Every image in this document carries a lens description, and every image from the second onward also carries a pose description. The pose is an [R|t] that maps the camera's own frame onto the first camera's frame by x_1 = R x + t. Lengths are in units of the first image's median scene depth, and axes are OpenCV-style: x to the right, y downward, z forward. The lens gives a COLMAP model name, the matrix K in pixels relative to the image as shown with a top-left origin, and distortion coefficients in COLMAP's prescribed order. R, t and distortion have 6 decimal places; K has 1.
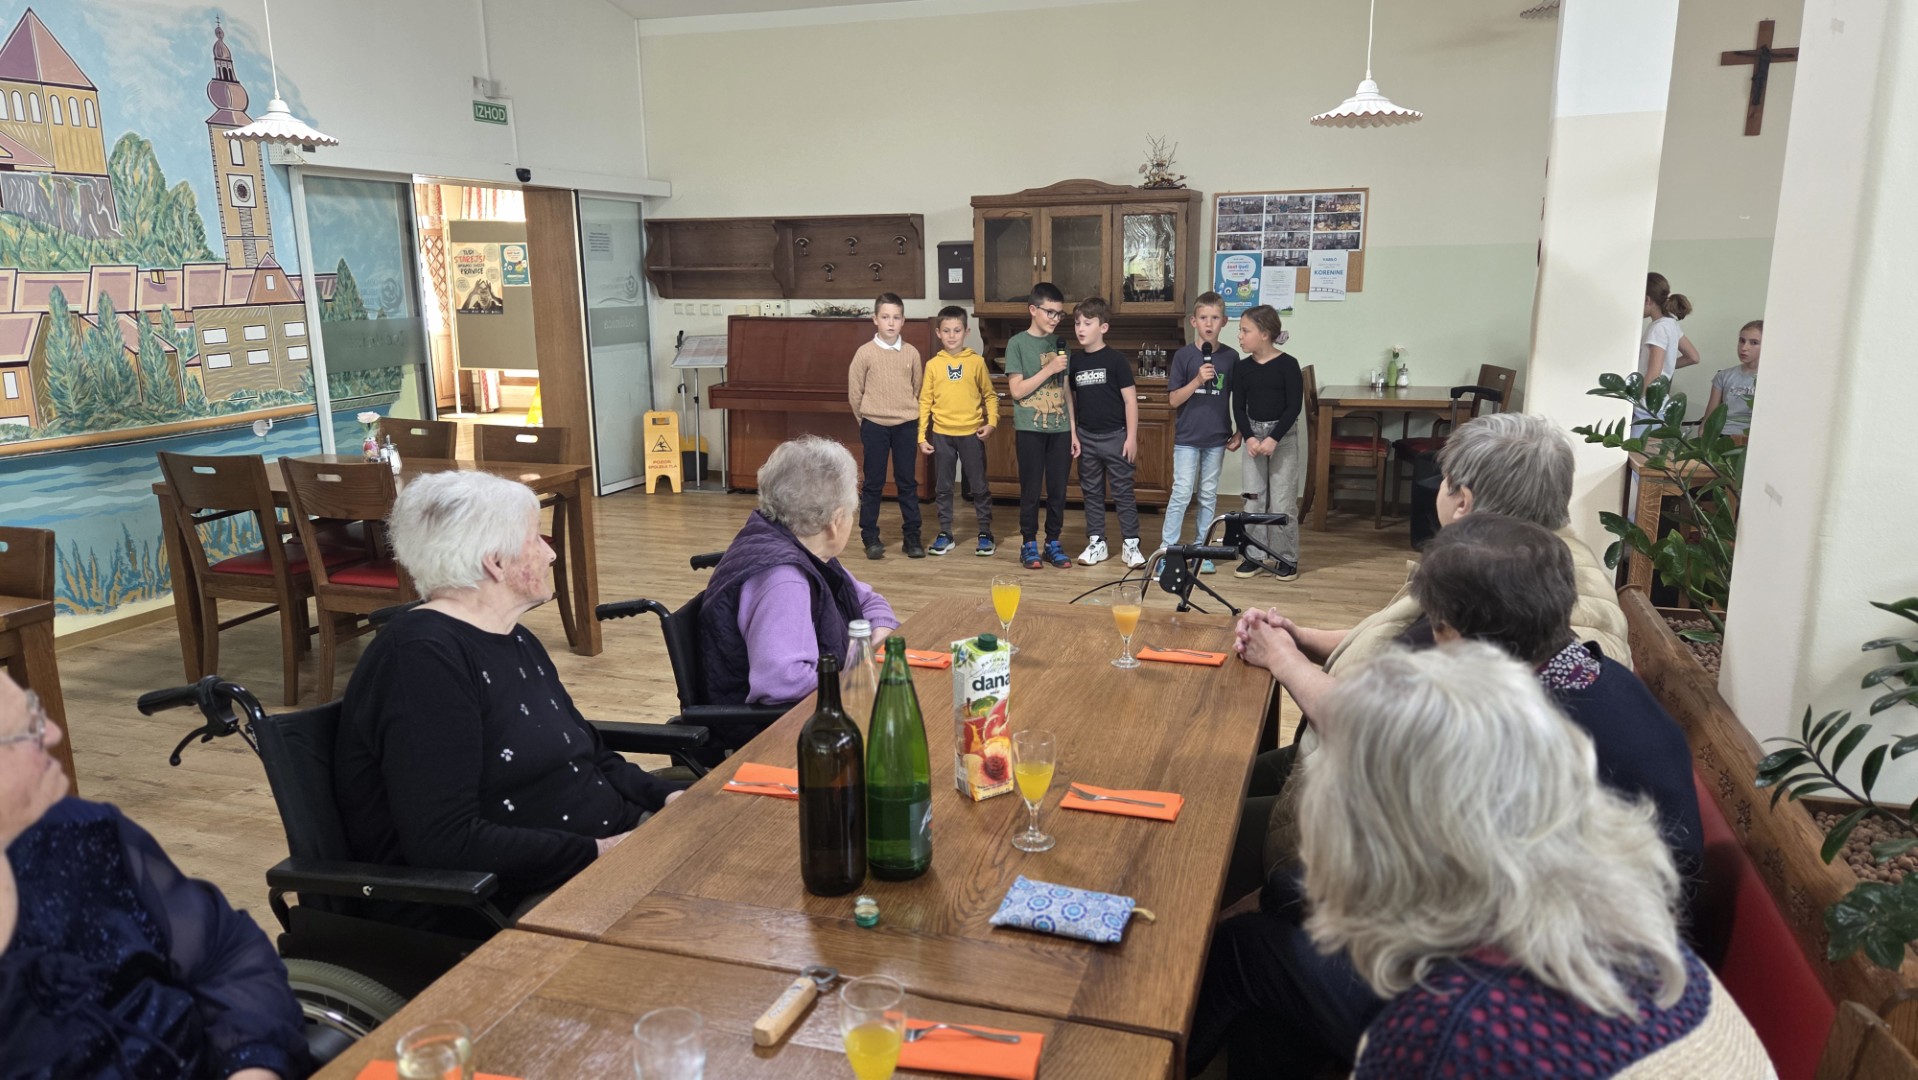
lens RADIAL K [[1283.0, 0, 947.0], [0, 1283.0, 551.8], [0, 0, 1]] dist [0.041465, -0.016774]
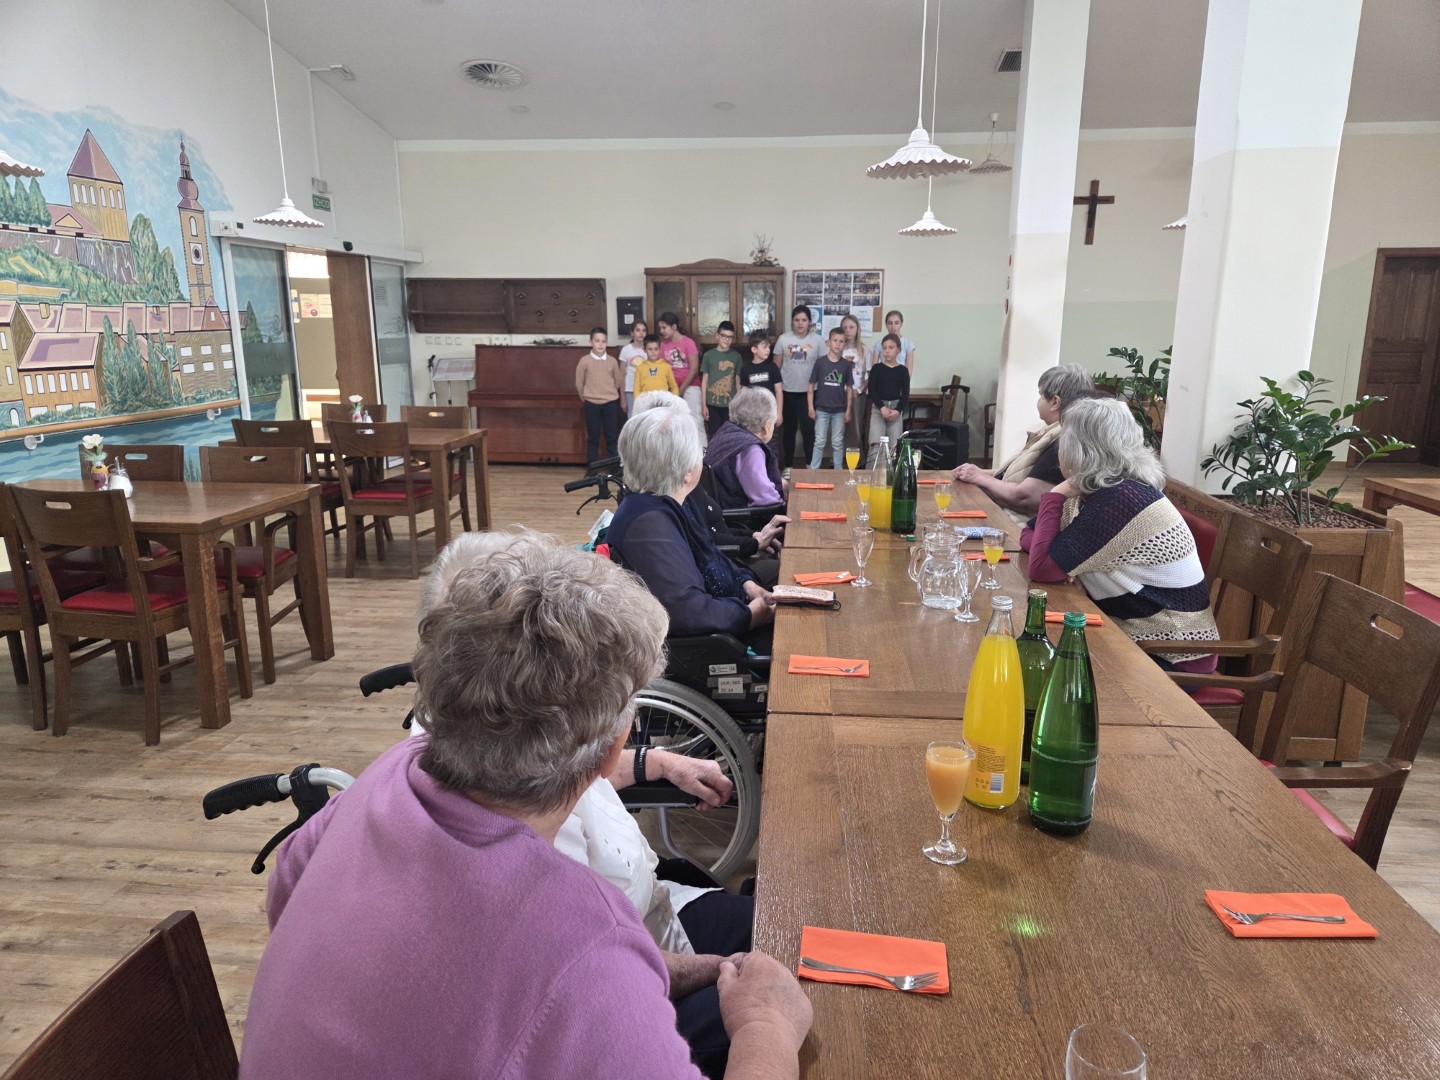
lens RADIAL K [[955.9, 0, 720.4], [0, 955.9, 548.5], [0, 0, 1]] dist [0.038195, -0.012332]
pose [[0.974457, -0.042379, 0.220540, -0.188320], [0.039103, 0.999051, 0.019202, 0.052658], [-0.221145, -0.010088, 0.975189, -0.184779]]
